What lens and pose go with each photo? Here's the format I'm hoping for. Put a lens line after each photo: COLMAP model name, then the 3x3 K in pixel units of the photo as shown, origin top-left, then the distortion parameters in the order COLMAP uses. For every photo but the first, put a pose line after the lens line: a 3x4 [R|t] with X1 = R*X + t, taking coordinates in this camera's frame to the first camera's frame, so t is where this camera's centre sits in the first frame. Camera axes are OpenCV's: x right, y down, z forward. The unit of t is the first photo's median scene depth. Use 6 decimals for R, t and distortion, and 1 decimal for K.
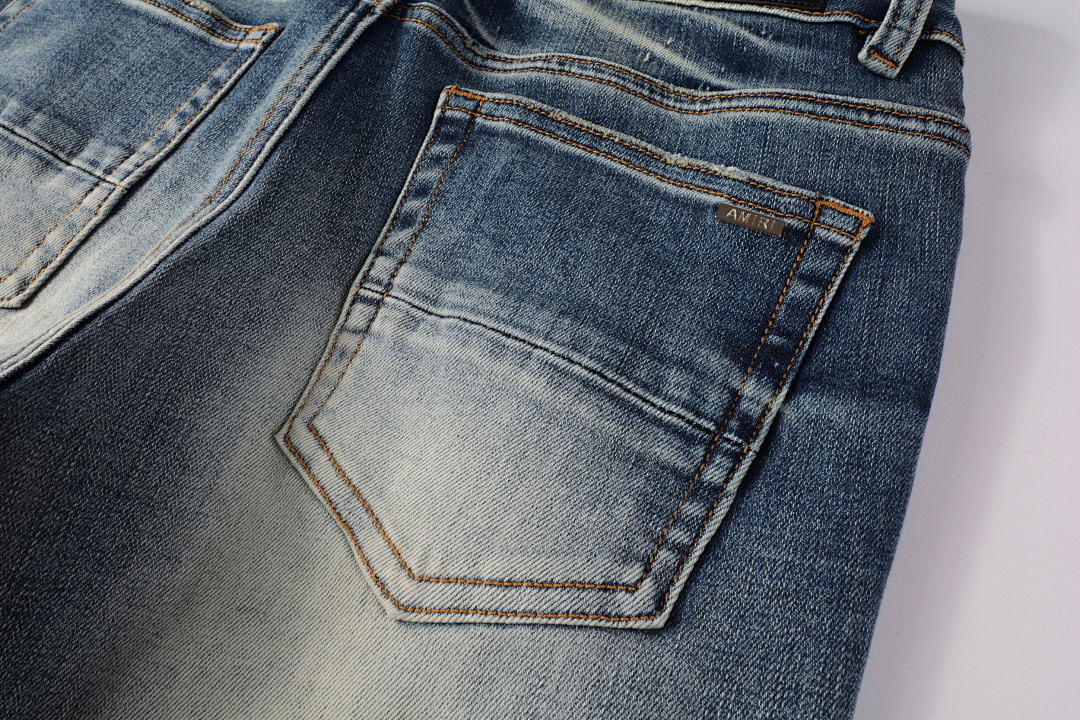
lens RADIAL K [[783.0, 0, 540.0], [0, 783.0, 360.0], [0, 0, 1]] dist [-0.043677, -0.001291]
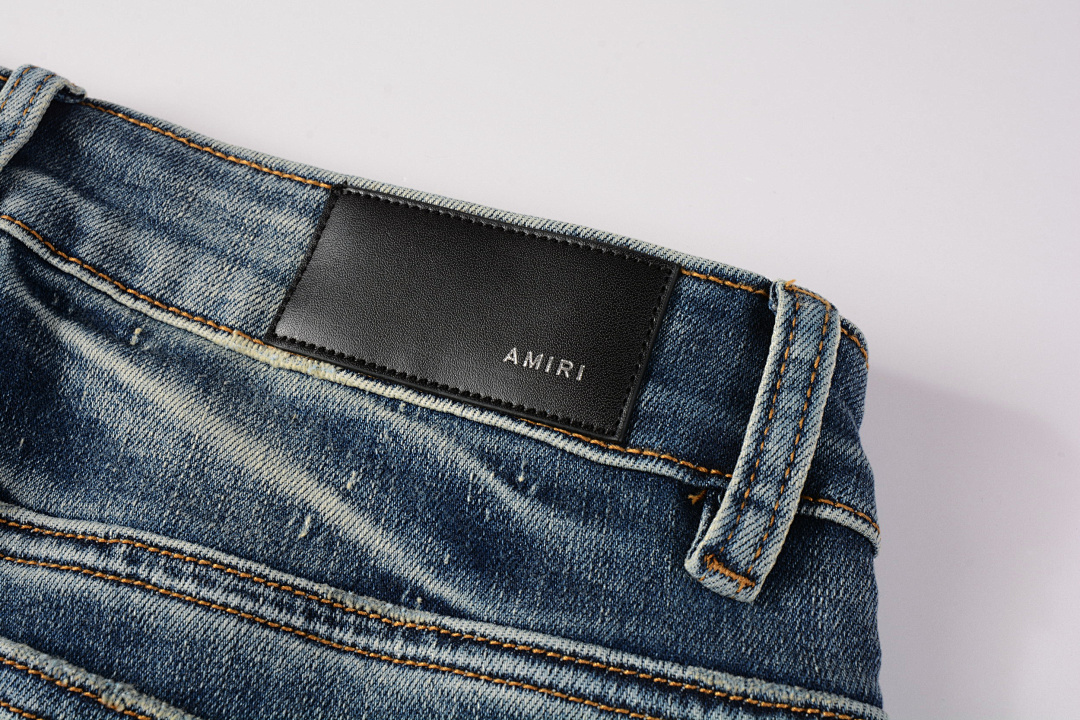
lens RADIAL K [[1321.1, 0, 540.0], [0, 1321.1, 360.0], [0, 0, 1]] dist [0.017710, 0.002637]
pose [[0.986695, -0.044165, 0.156470, 0.286598], [0.052051, 0.997554, -0.046664, -0.813673], [-0.154026, 0.054188, 0.986580, 0.164249]]
